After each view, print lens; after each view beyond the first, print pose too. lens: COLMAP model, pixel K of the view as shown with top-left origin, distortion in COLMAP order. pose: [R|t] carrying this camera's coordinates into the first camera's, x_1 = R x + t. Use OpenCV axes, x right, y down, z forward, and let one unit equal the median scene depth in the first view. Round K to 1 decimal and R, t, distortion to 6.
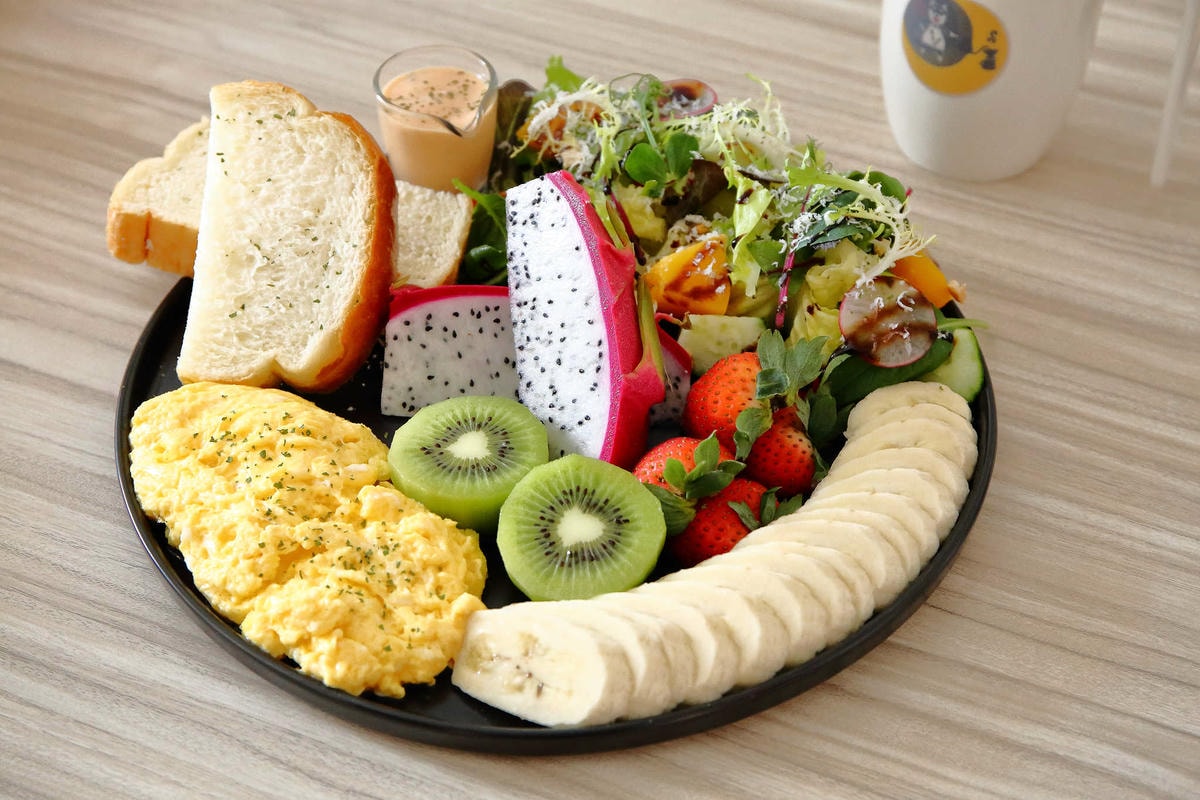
lens RADIAL K [[2195.7, 0, 590.5], [0, 2195.7, 399.6], [0, 0, 1]] dist [0.032703, 0.000000]
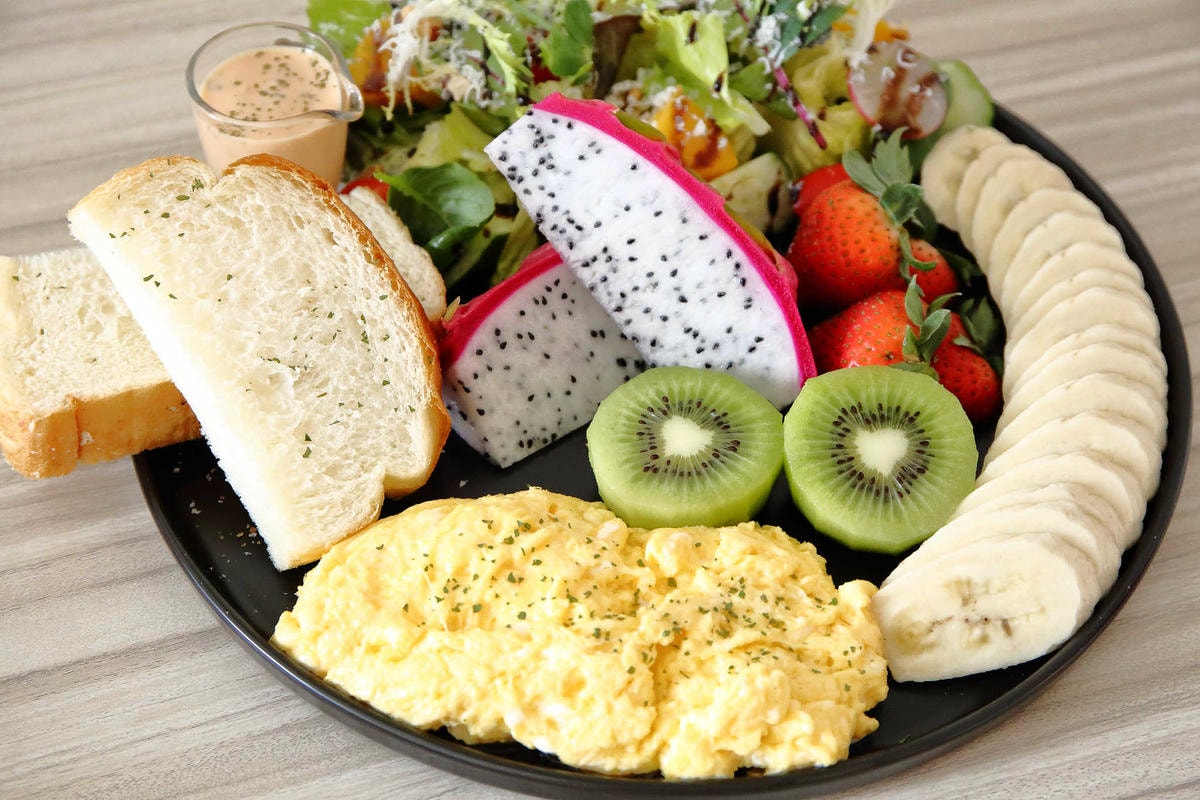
lens RADIAL K [[2195.7, 0, 599.5], [0, 2195.7, 398.2], [0, 0, 1]] dist [0.032703, 0.000000]
pose [[0.742402, -0.491877, 0.454858, -0.430732], [0.443386, 0.869712, 0.216817, -0.177505], [-0.502243, 0.040712, 0.863768, 0.304971]]
